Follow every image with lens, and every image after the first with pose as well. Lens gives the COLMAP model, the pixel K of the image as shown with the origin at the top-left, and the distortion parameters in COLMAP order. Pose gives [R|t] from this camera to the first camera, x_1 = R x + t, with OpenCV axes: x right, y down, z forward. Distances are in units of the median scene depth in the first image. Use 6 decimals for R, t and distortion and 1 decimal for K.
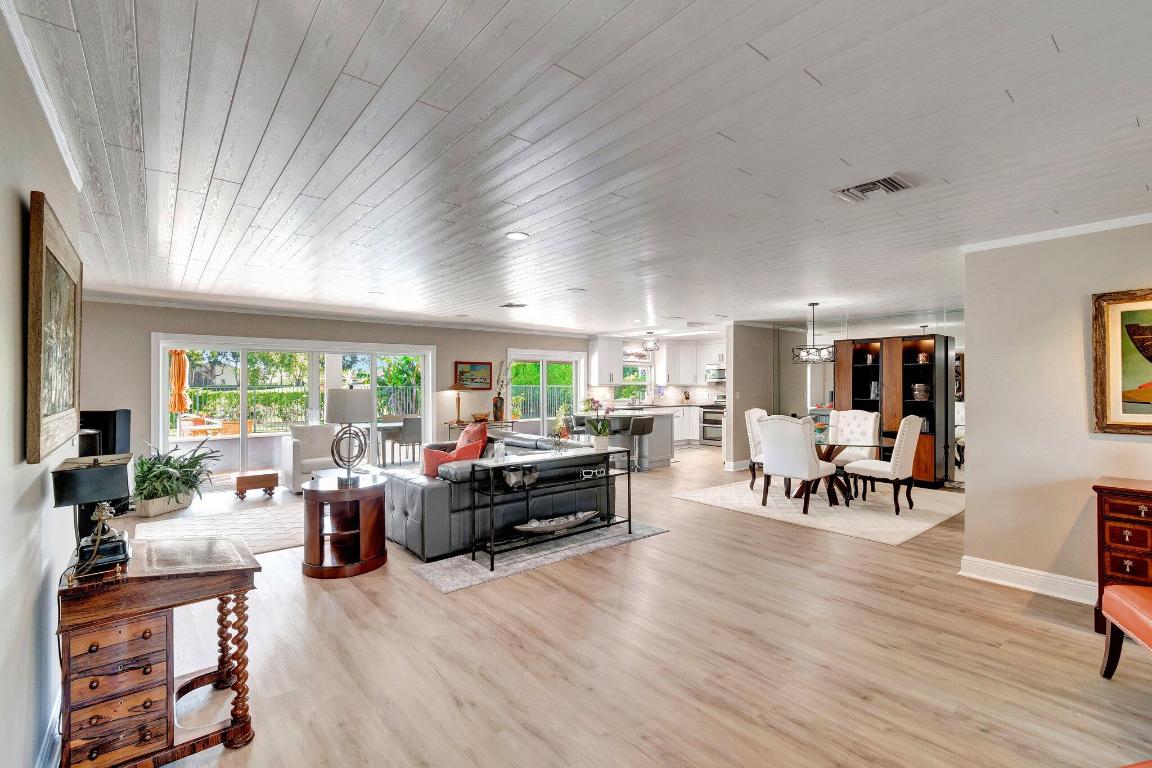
lens RADIAL K [[507.8, 0, 570.4], [0, 507.8, 381.3], [0, 0, 1]] dist [0.000520, -0.000230]
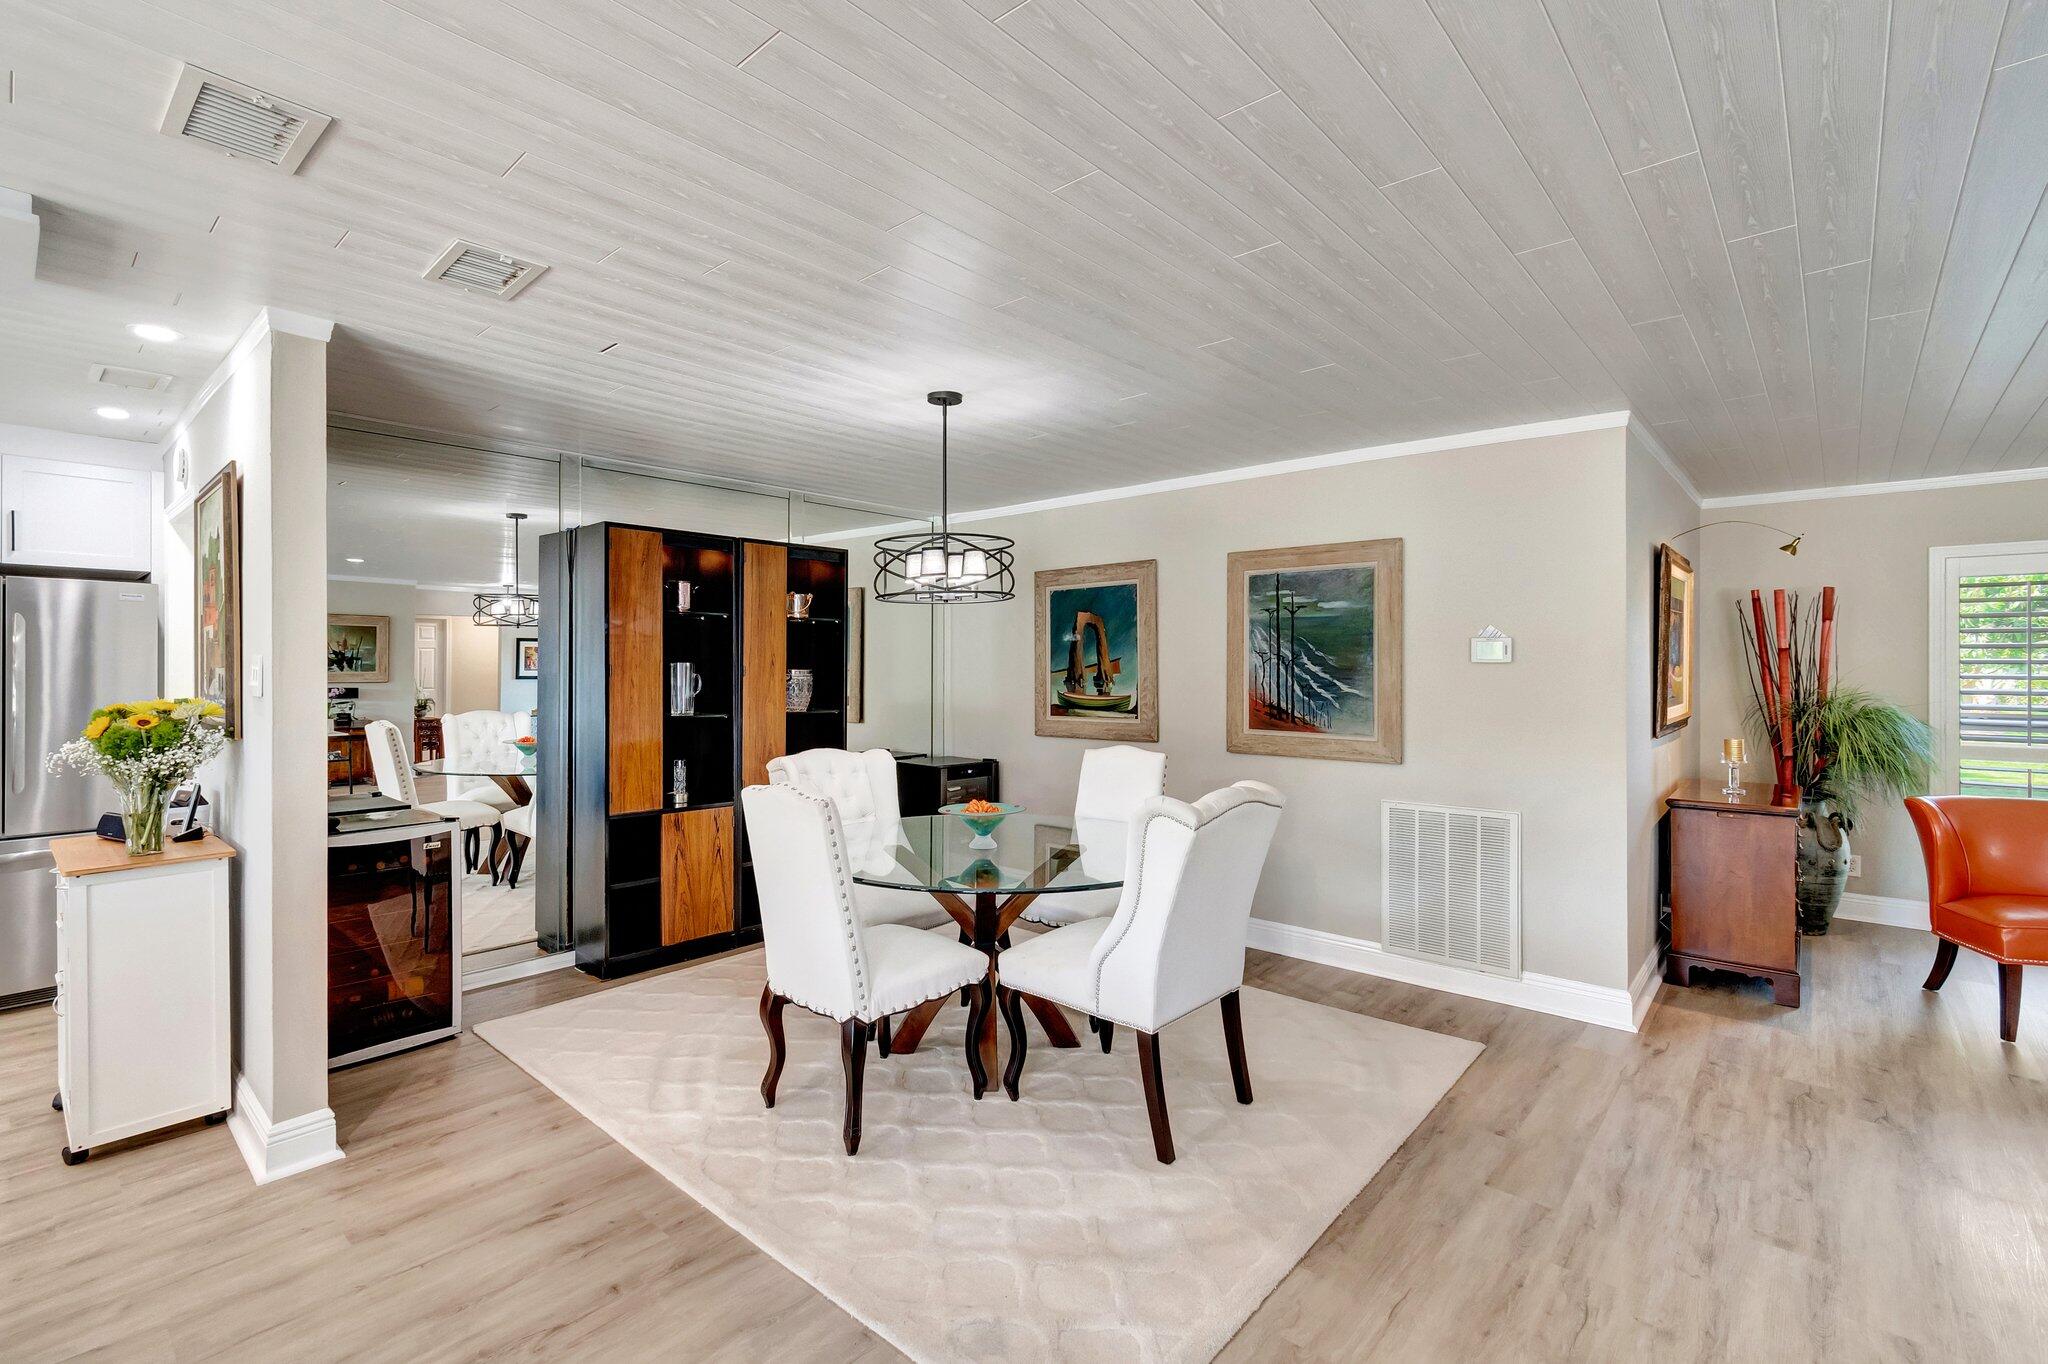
lens RADIAL K [[910.9, 0, 1008.9], [0, 910.9, 661.8], [0, 0, 1]] dist [0.002402, -0.000147]
pose [[-0.149332, 0.002855, 0.988783, -0.032683], [-0.005474, 0.999978, -0.003714, 0.001423], [-0.988772, -0.005968, -0.149314, 0.741121]]
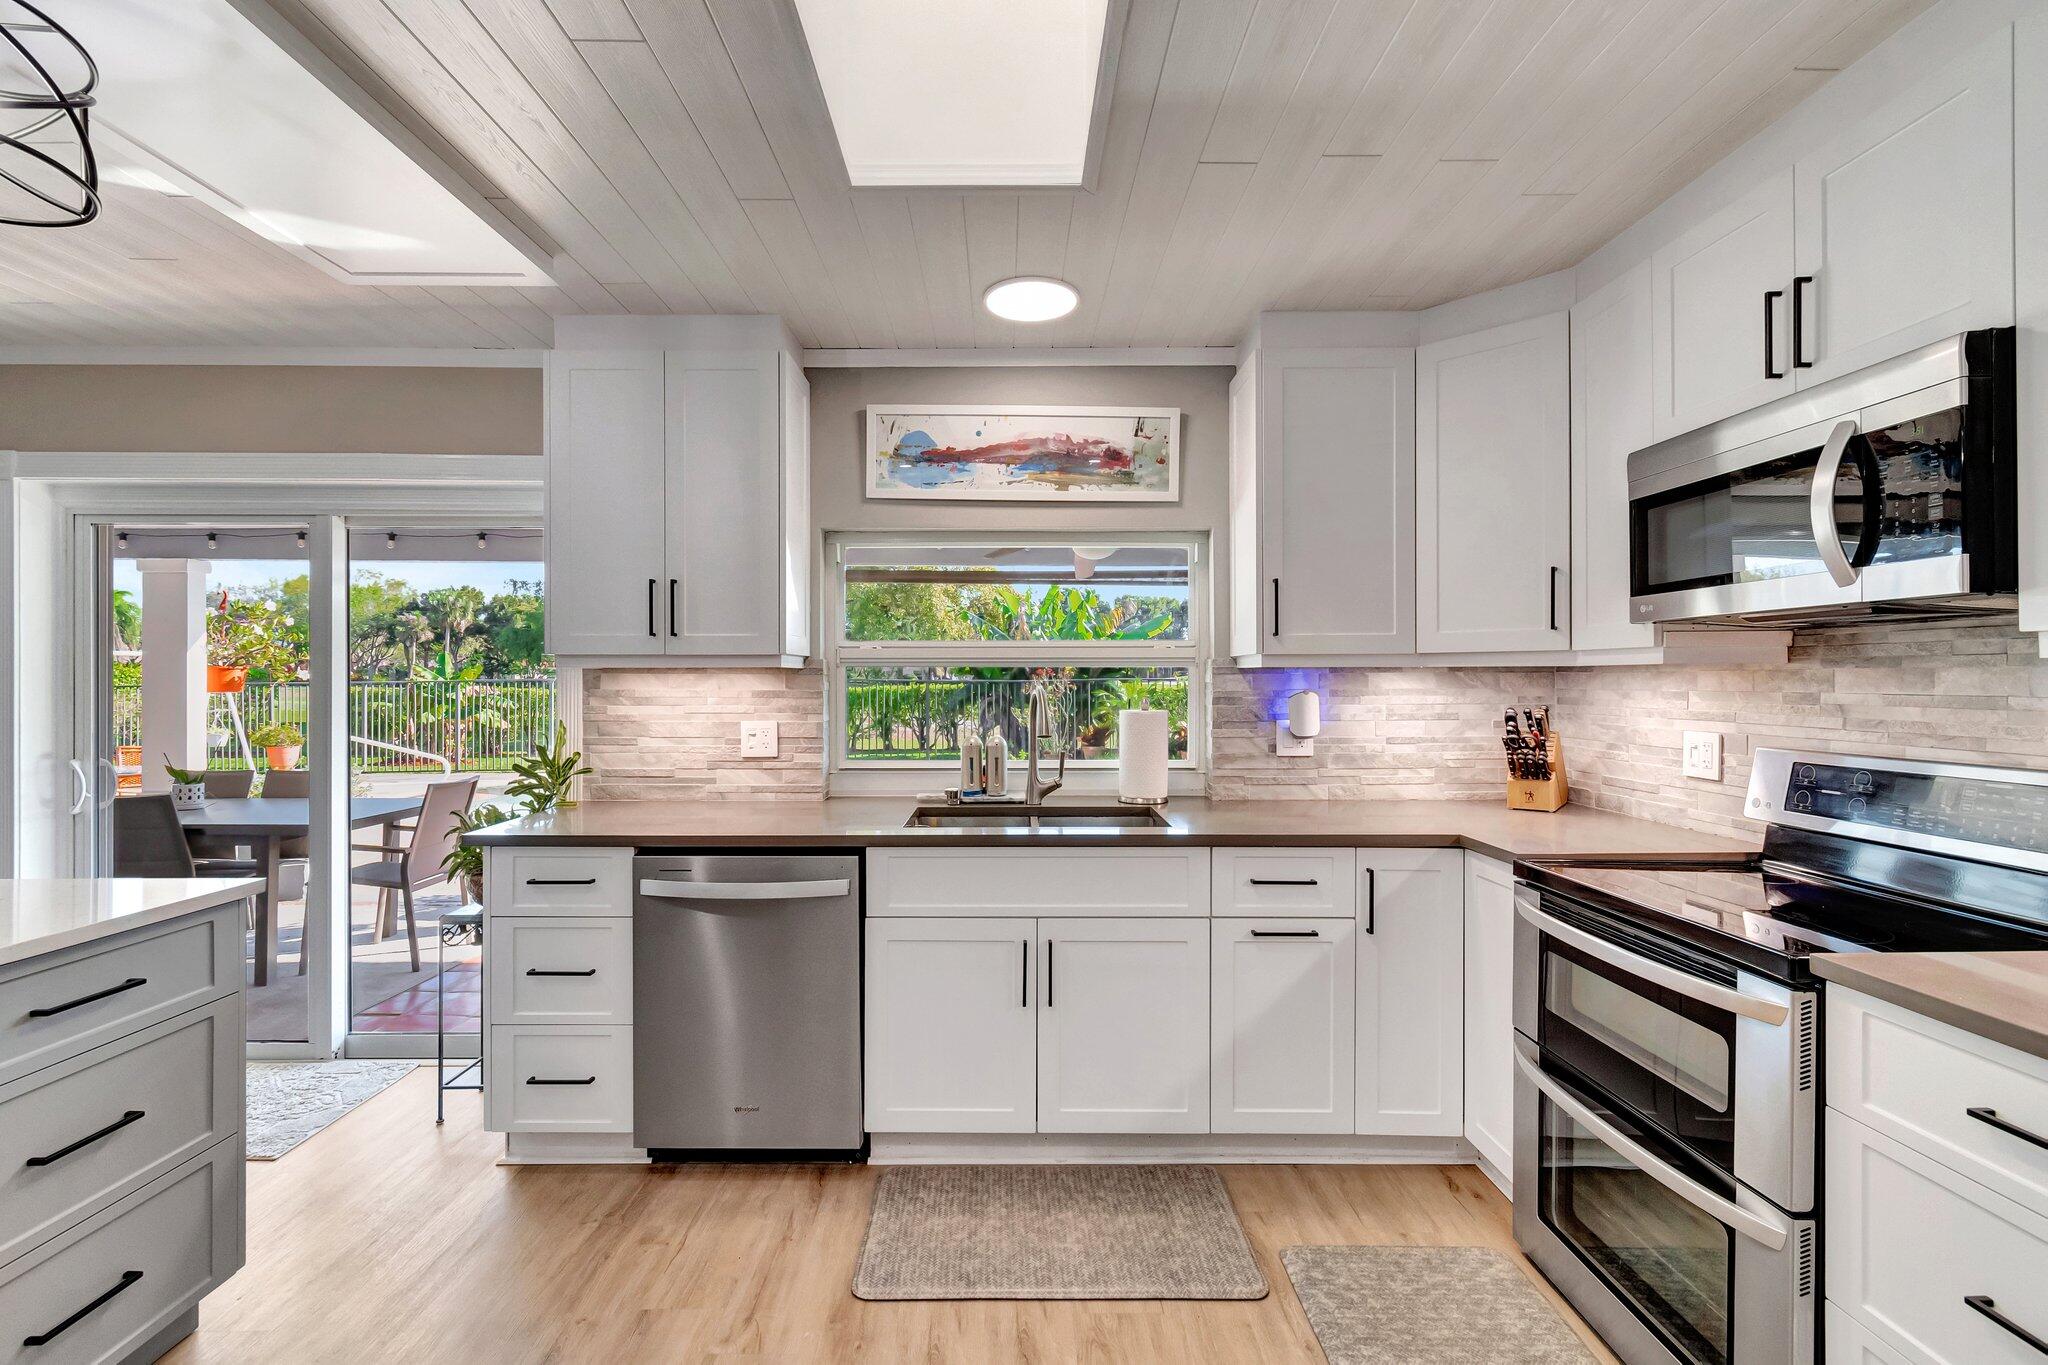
lens RADIAL K [[910.4, 0, 1011.1], [0, 910.4, 681.2], [0, 0, 1]] dist [0.001629, -0.000123]
pose [[0.773739, 0.002962, -0.633497, 0.381450], [0.001229, 0.999980, 0.006177, 0.014515], [0.633503, -0.005558, 0.773720, 1.043049]]
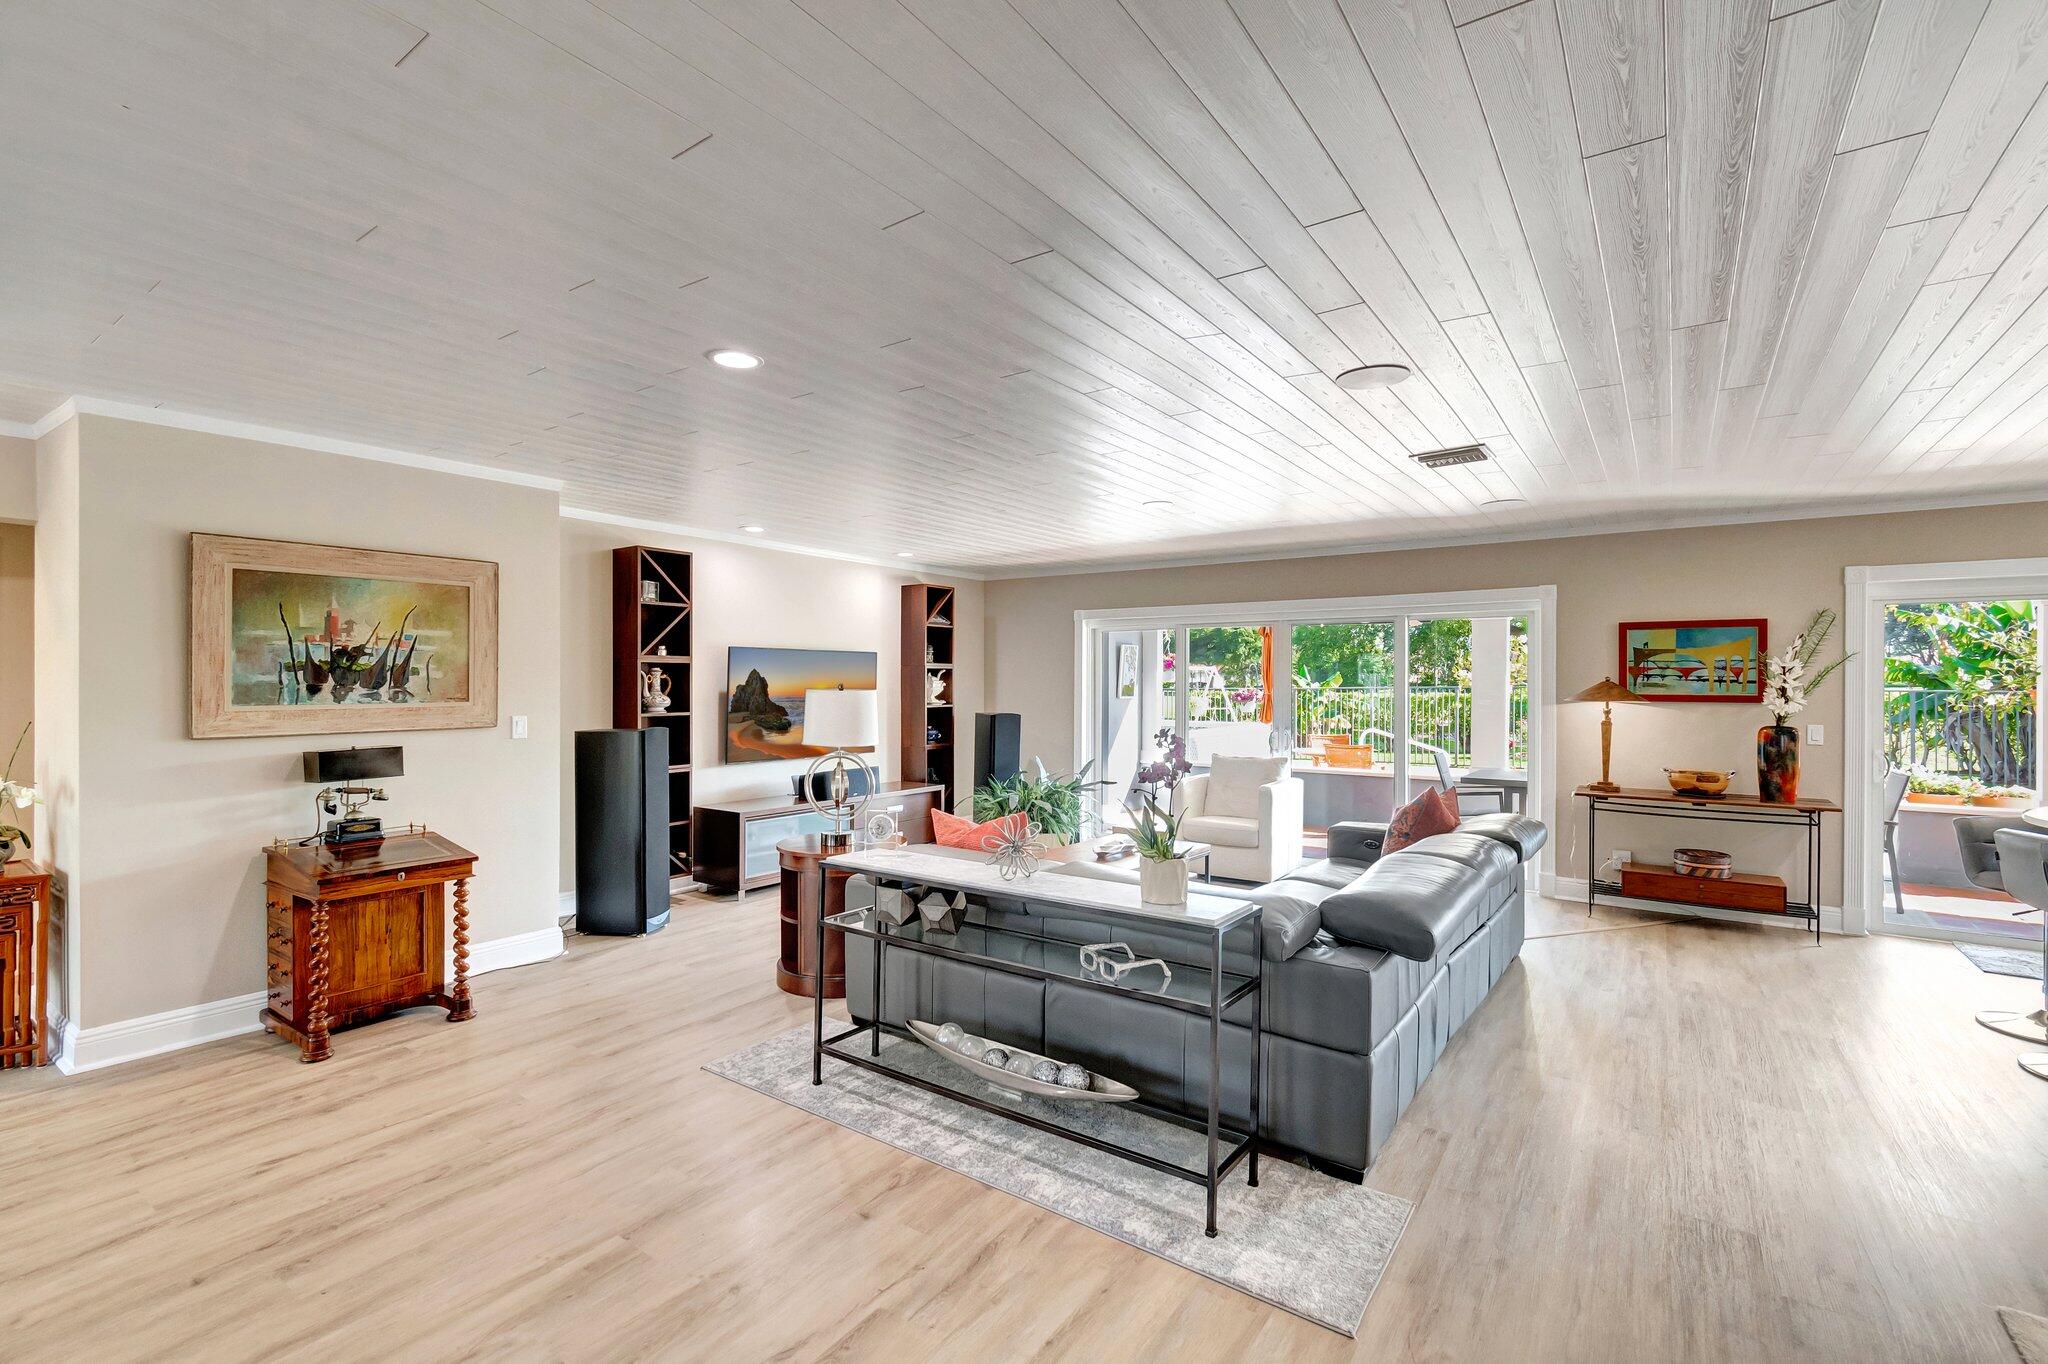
lens RADIAL K [[910.4, 0, 1011.1], [0, 910.4, 680.7], [0, 0, 1]] dist [0.001629, -0.000123]
pose [[0.261967, 0.004055, -0.965068, 0.290900], [0.001578, 0.999988, 0.004630, -0.000991], [0.965075, -0.002736, 0.261958, 0.395923]]
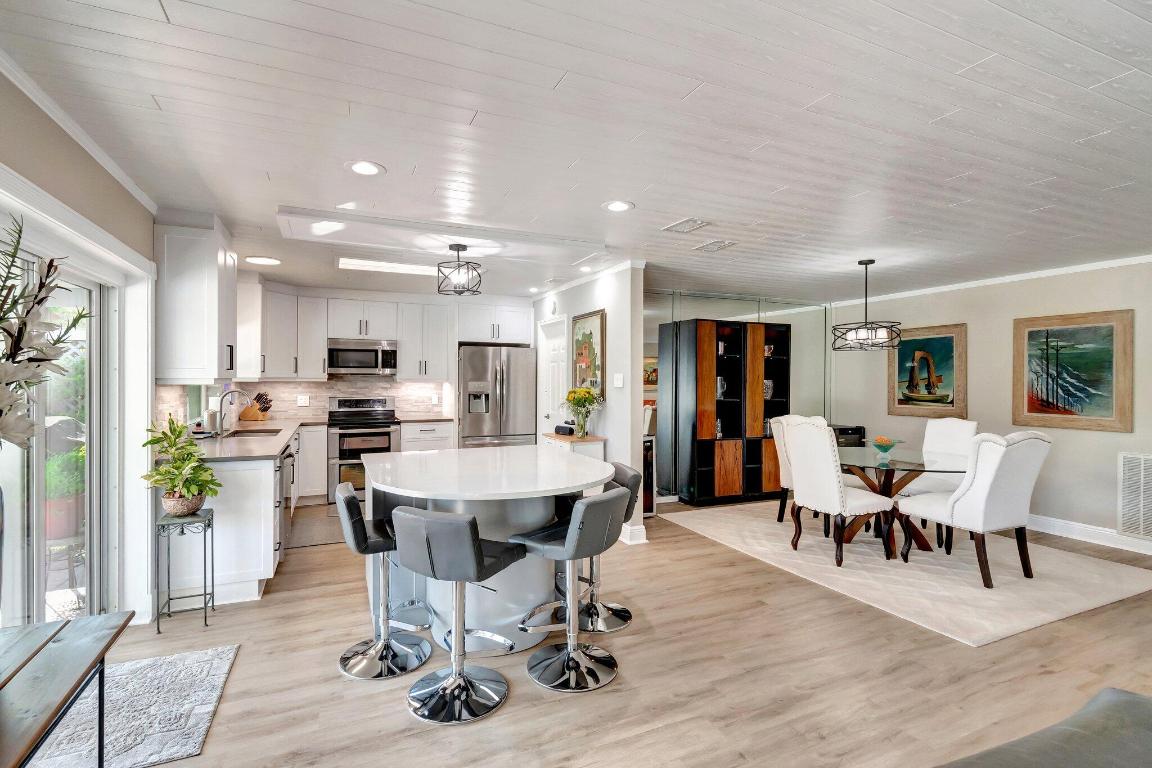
lens RADIAL K [[542.3, 0, 570.5], [0, 542.3, 378.9], [0, 0, 1]] dist [0.010493, -0.010815]
pose [[0.272352, 0.001799, 0.962196, -0.231752], [-0.009251, 0.999957, 0.000749, 0.004990], [-0.962153, -0.009106, 0.272357, 0.840265]]
